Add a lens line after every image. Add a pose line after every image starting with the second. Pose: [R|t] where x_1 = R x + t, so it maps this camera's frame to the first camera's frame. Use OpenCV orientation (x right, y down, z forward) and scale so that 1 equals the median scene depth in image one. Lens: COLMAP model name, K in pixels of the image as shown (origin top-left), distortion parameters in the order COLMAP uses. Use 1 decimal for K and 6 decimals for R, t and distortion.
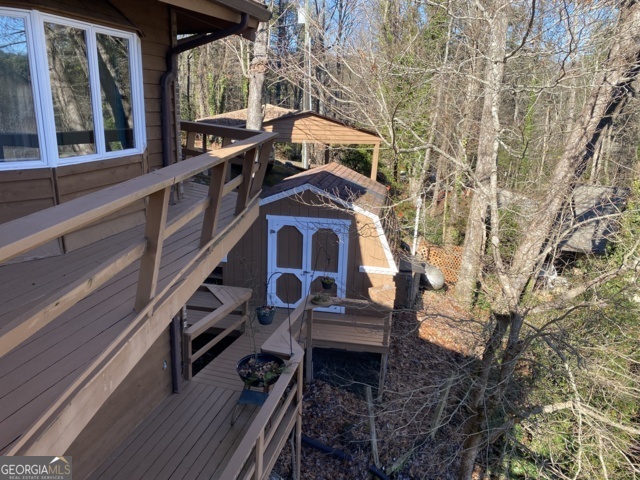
lens RADIAL K [[481.8, 0, 319.9], [0, 481.8, 230.4], [0, 0, 1]] dist [0.061049, -0.077566]
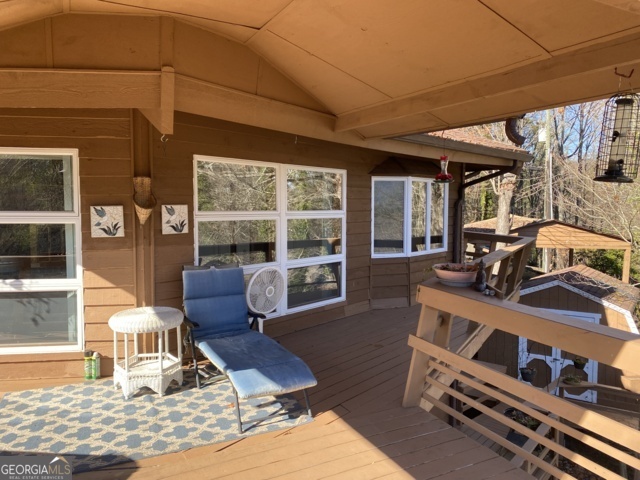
lens RADIAL K [[481.8, 0, 319.9], [0, 481.8, 230.4], [0, 0, 1]] dist [0.061049, -0.077566]
pose [[0.899004, -0.011228, -0.437796, -0.017514], [-0.084263, 0.976558, -0.198078, 0.049542], [0.429757, 0.214963, 0.876984, -0.231754]]
